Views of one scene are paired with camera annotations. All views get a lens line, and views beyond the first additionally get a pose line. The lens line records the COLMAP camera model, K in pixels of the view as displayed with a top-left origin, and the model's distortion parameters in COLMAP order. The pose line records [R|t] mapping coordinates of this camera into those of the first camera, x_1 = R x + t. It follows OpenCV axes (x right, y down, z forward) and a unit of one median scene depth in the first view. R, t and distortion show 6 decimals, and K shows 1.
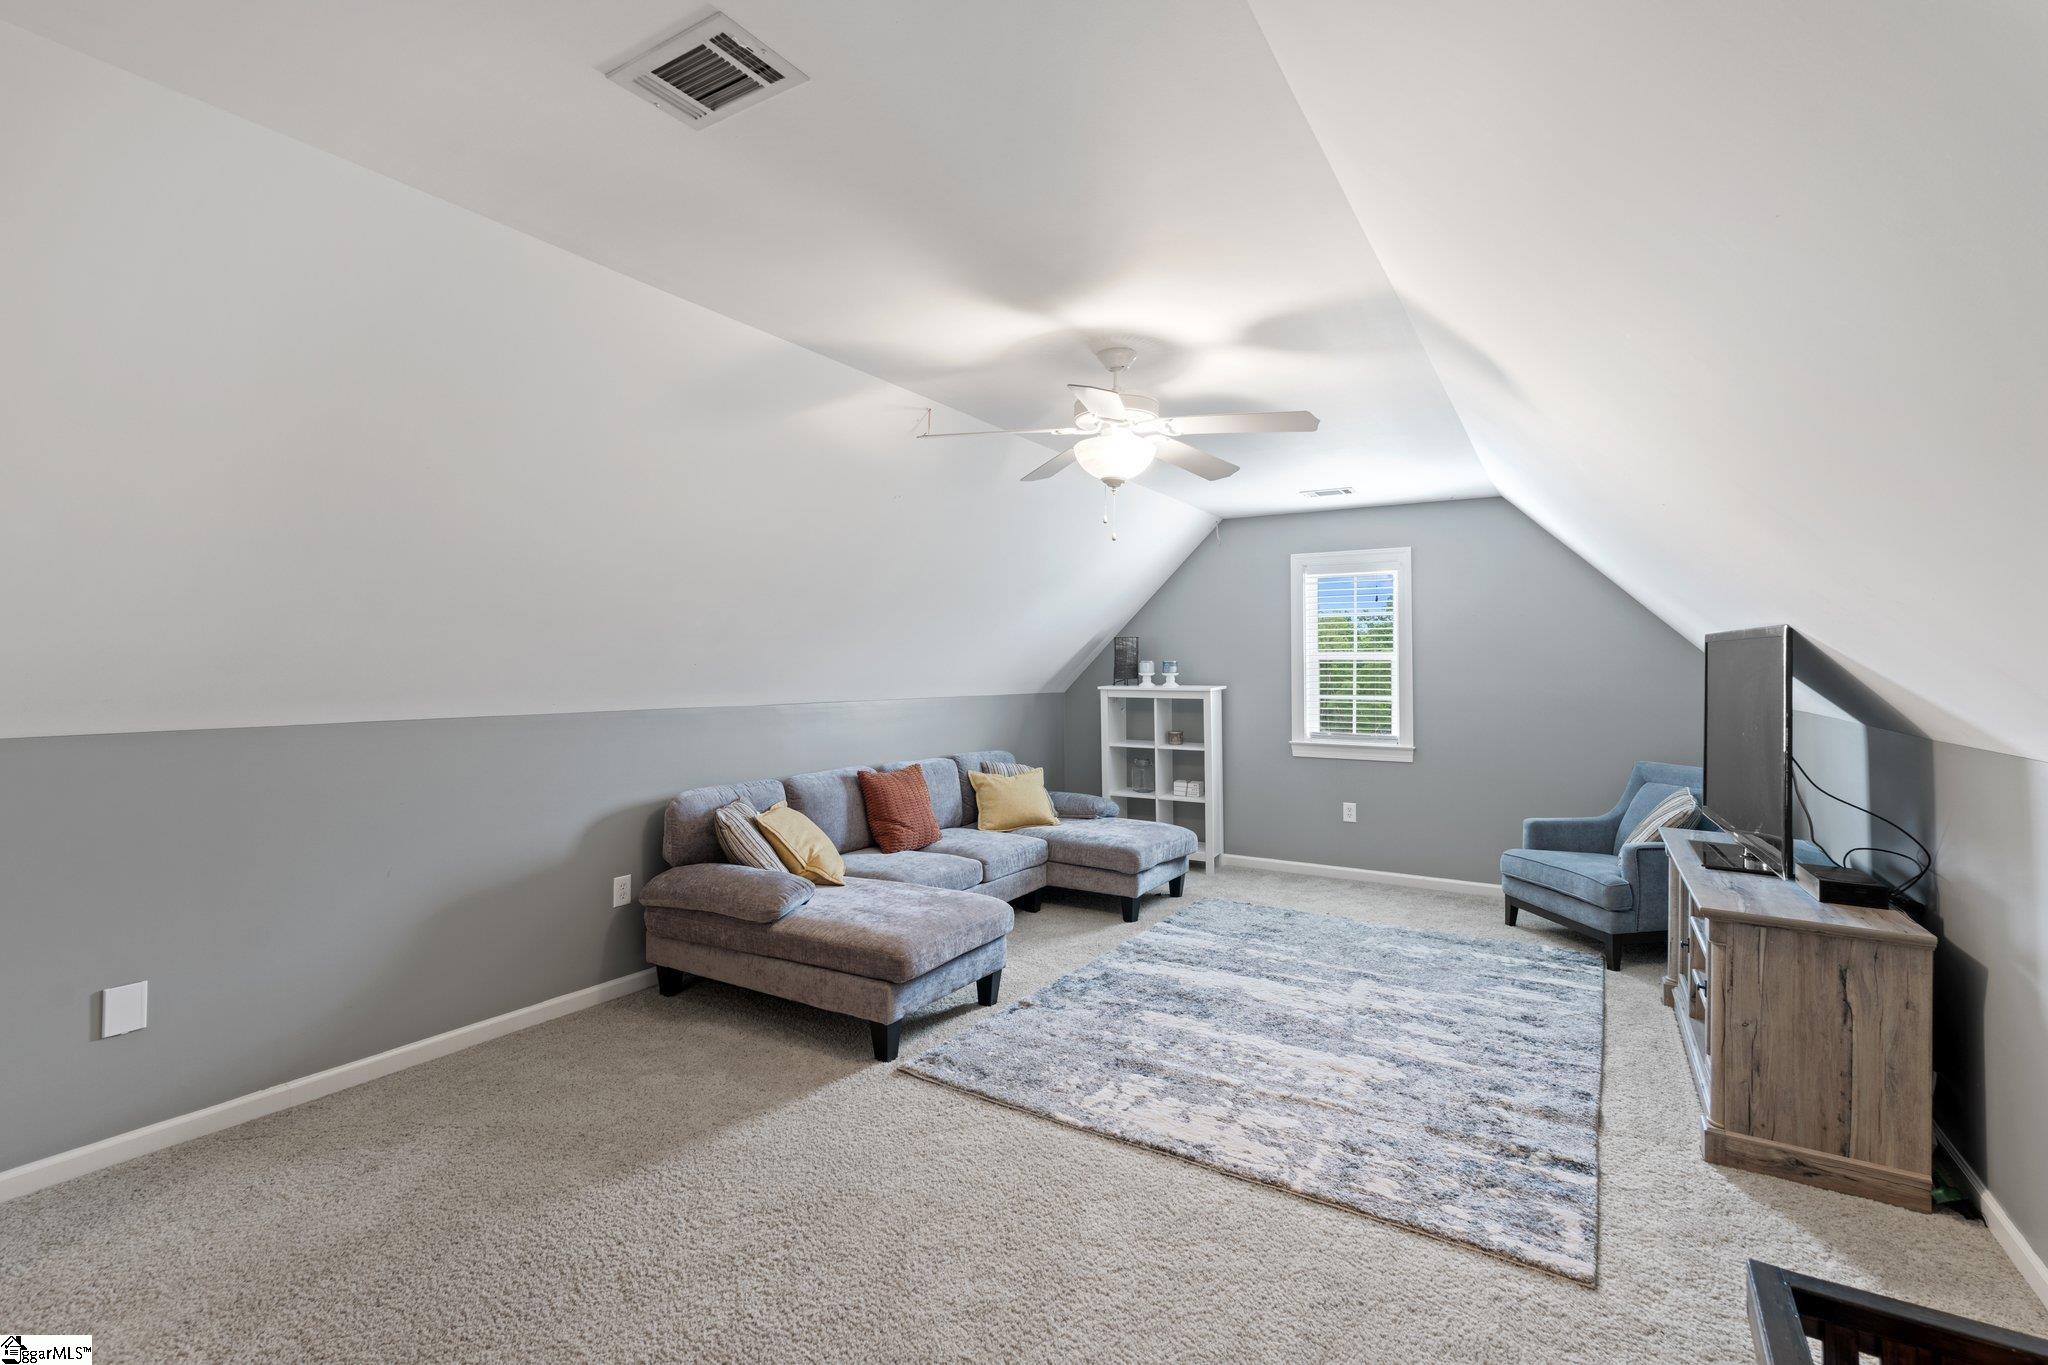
lens RADIAL K [[892.3, 0, 1021.6], [0, 892.3, 676.4], [0, 0, 1]] dist [-0.004017, -0.000316]
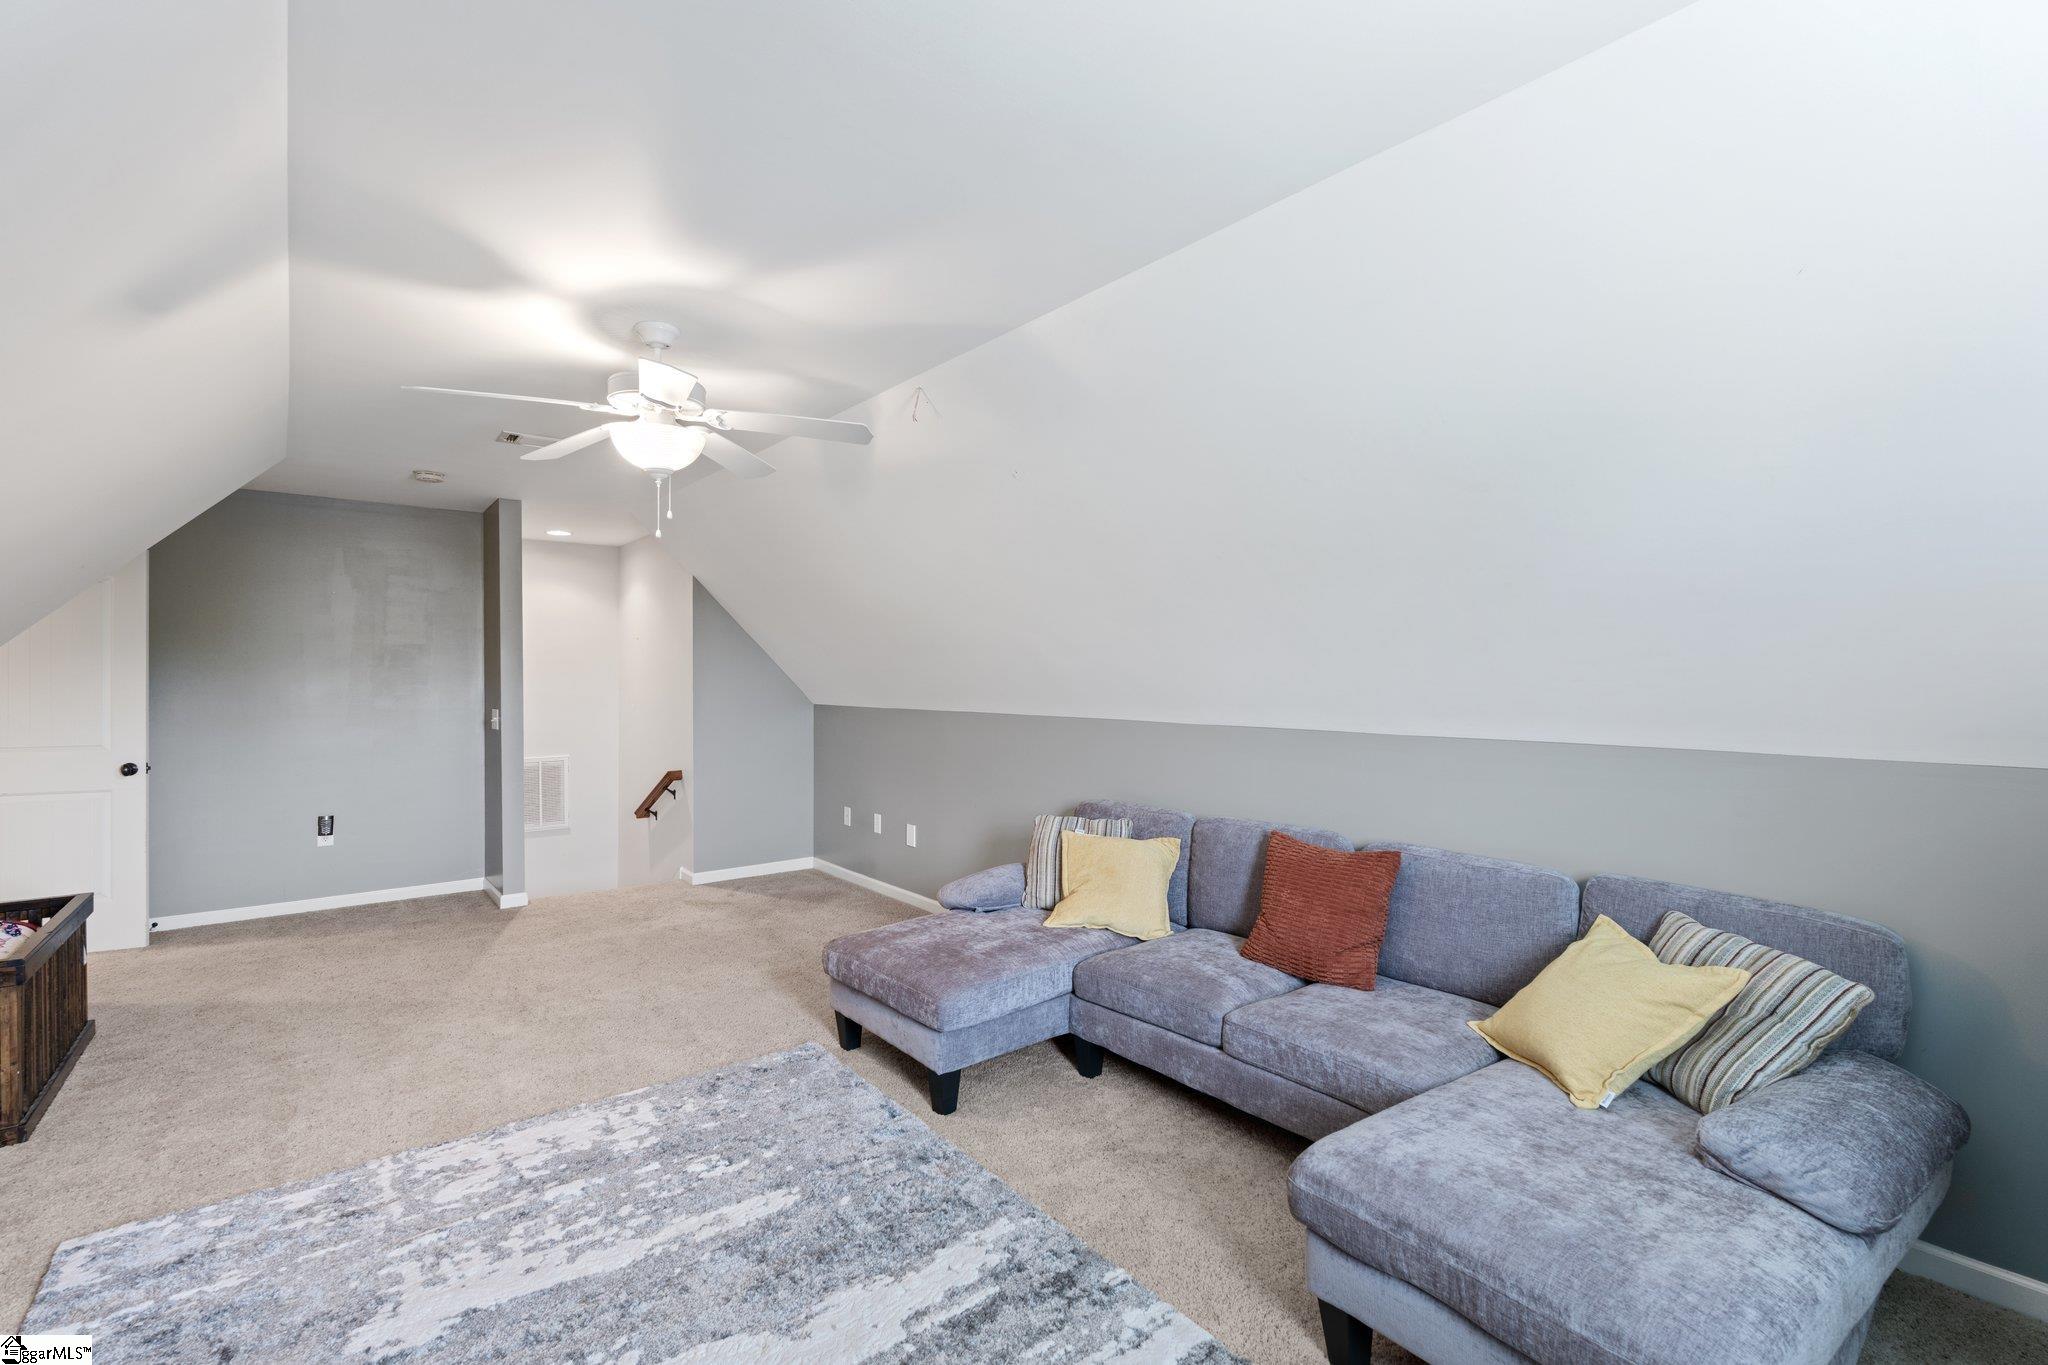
lens RADIAL K [[892.3, 0, 1021.6], [0, 892.3, 676.4], [0, 0, 1]] dist [-0.004017, -0.000316]
pose [[-0.310442, 0.006941, -0.950567, 0.782842], [-0.004211, 0.999953, 0.008676, -0.029491], [0.950583, 0.006696, -0.310399, 1.473183]]
